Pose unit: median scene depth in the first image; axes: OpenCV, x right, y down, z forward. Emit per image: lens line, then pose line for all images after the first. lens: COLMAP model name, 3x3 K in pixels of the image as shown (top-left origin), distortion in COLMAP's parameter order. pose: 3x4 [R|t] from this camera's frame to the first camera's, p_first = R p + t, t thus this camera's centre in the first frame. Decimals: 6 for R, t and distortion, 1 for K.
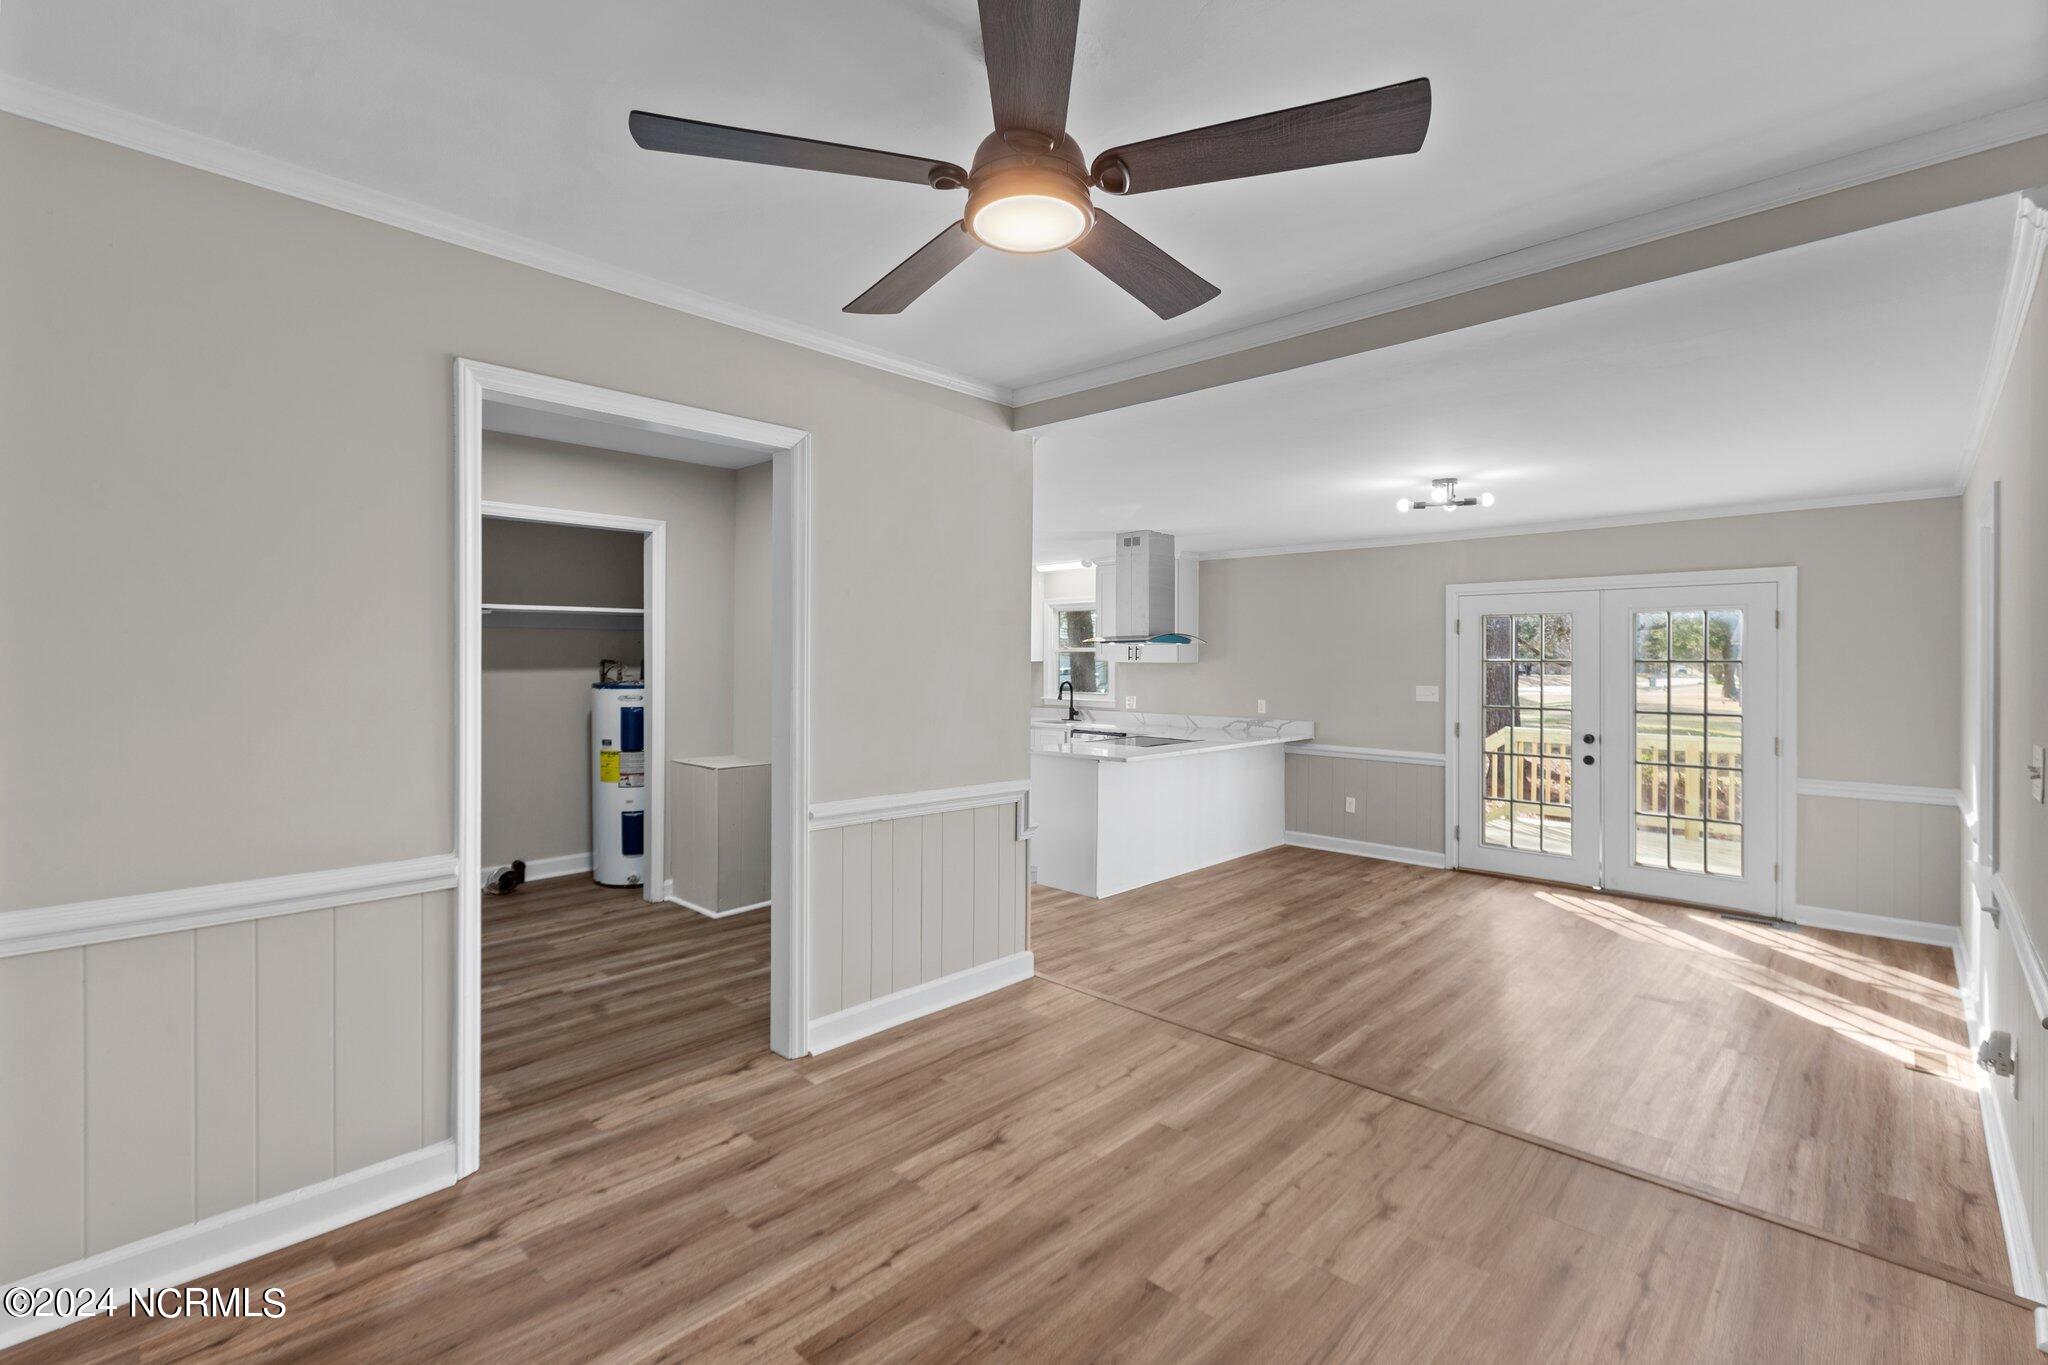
lens RADIAL K [[921.1, 0, 1022.4], [0, 921.1, 668.2], [0, 0, 1]] dist [0.008910, -0.000271]
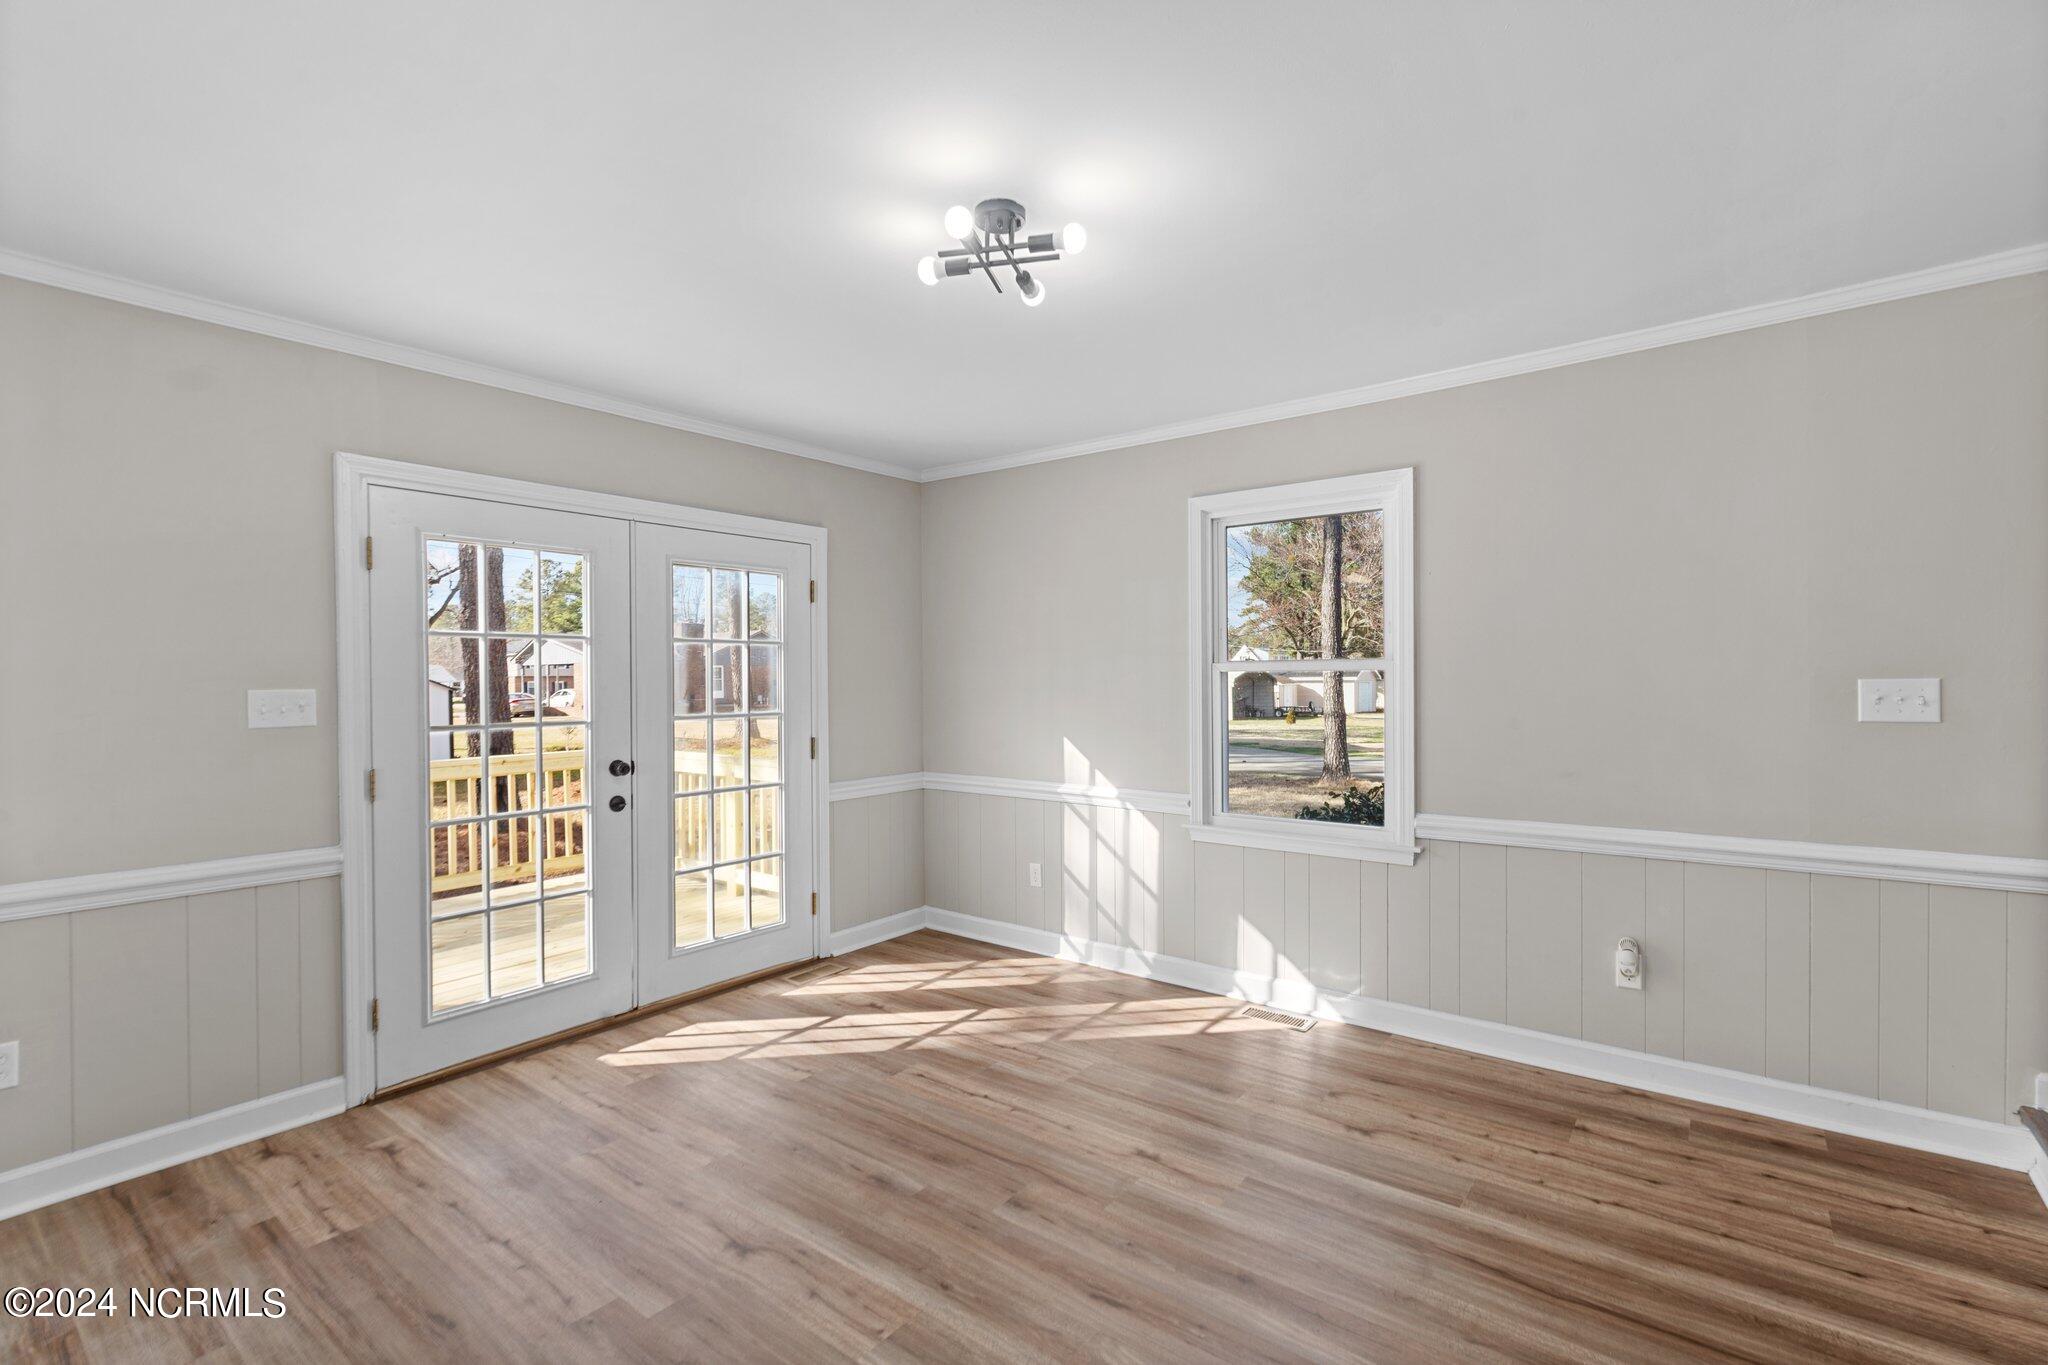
lens RADIAL K [[930.4, 0, 1030.4], [0, 930.4, 680.4], [0, 0, 1]] dist [0.008962, -0.000156]
pose [[-0.114093, -0.011314, 0.993406, -0.016102], [0.011701, 0.999850, 0.012732, 0.017537], [-0.993401, 0.013076, -0.113944, 0.906925]]
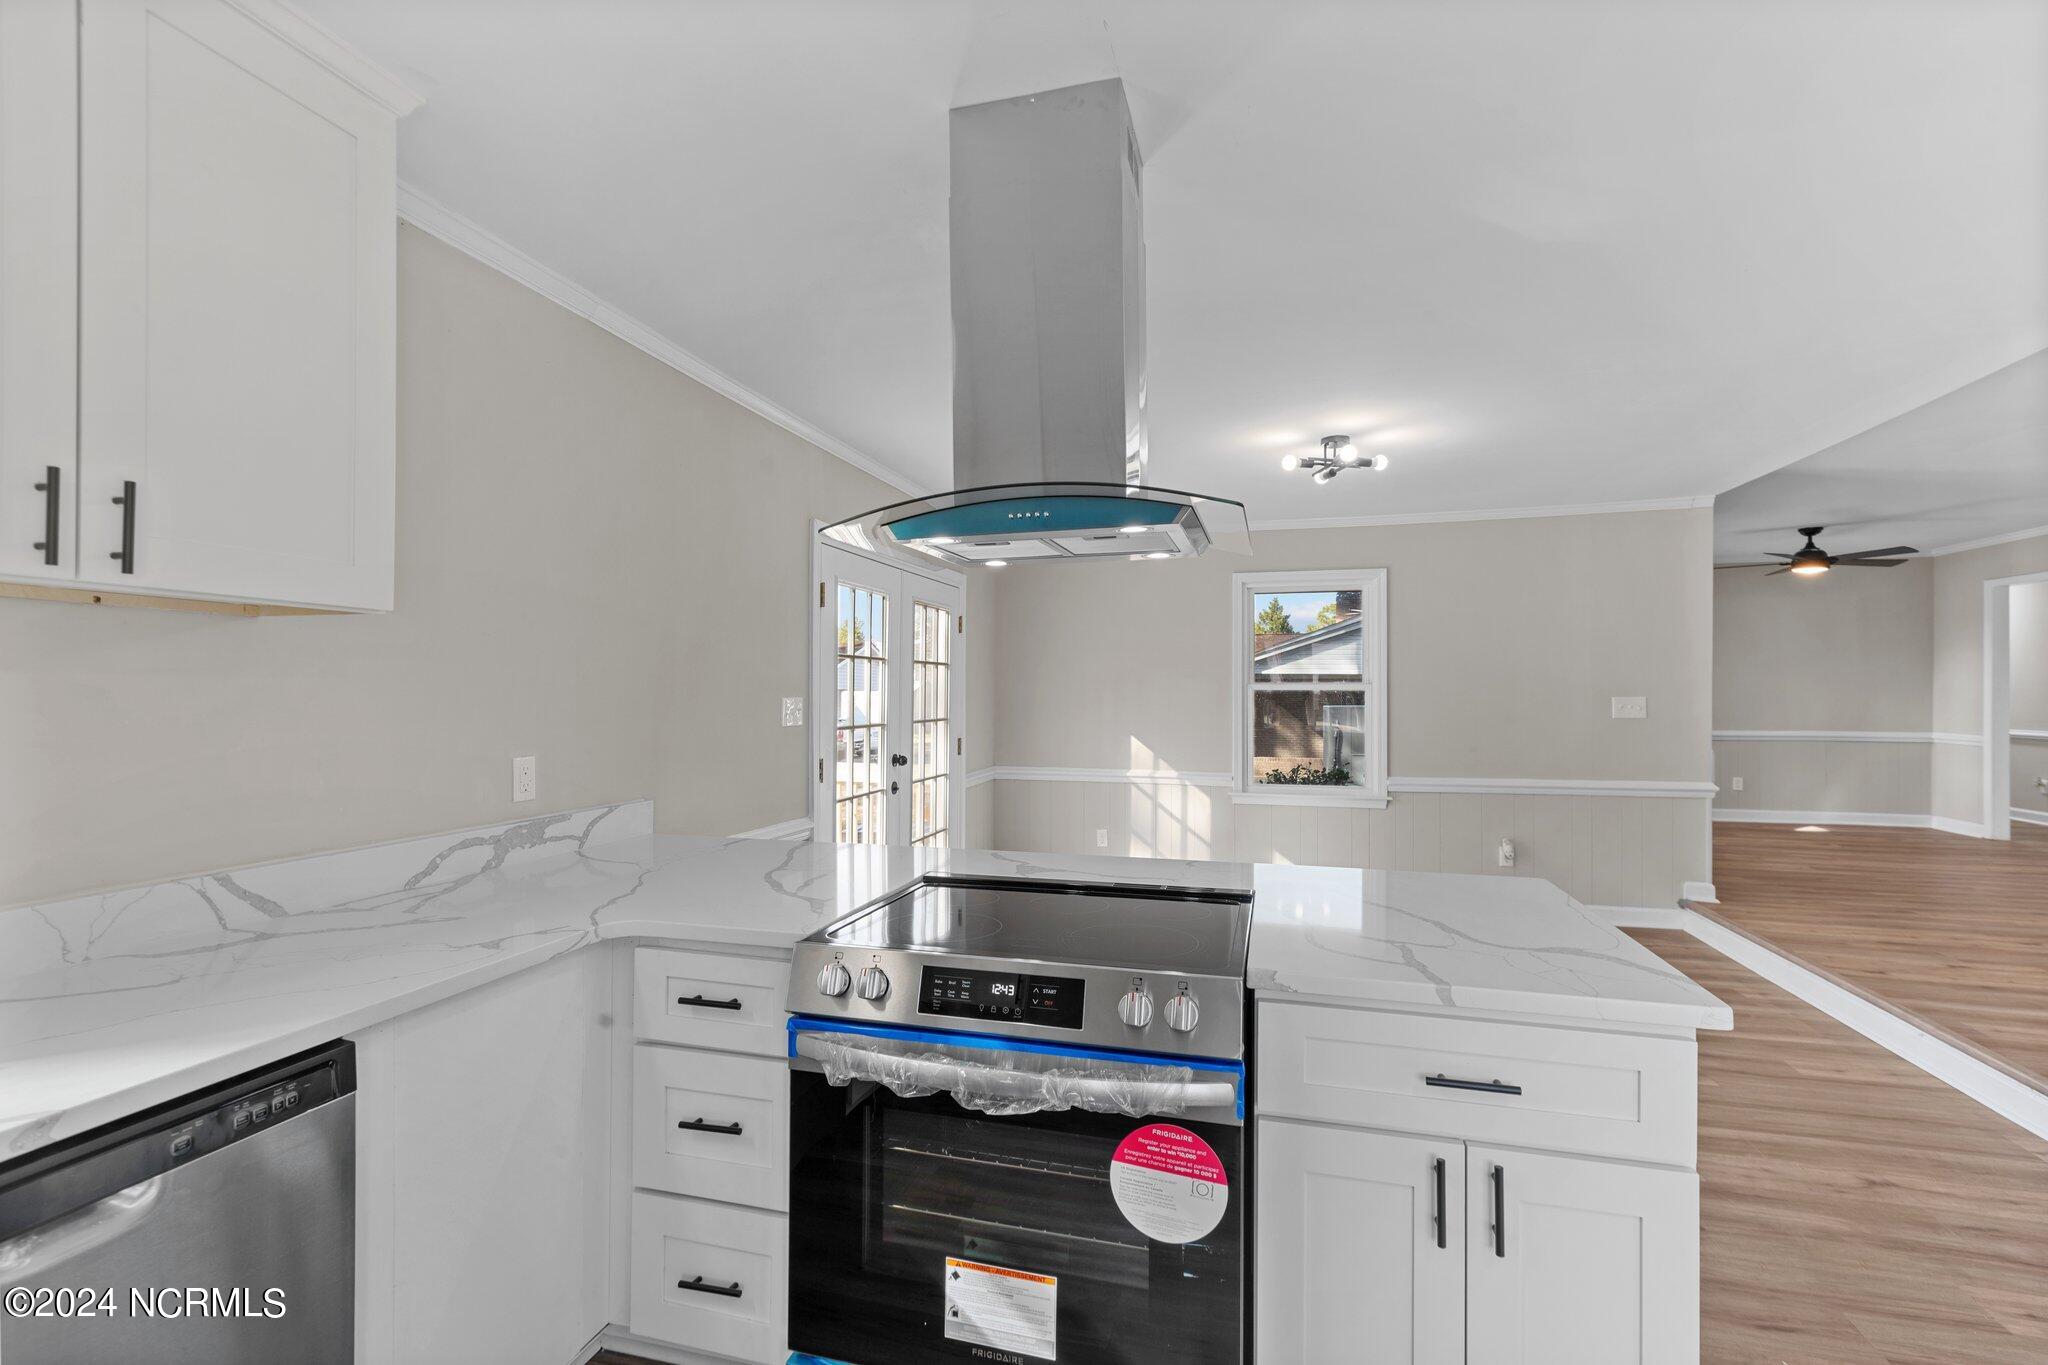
lens RADIAL K [[921.1, 0, 1022.4], [0, 921.1, 668.2], [0, 0, 1]] dist [0.008910, -0.000271]
pose [[-0.489962, 0.017471, 0.871569, -0.127136], [0.000799, 0.999808, -0.019593, 0.016543], [-0.871744, -0.008904, -0.489881, 1.451897]]
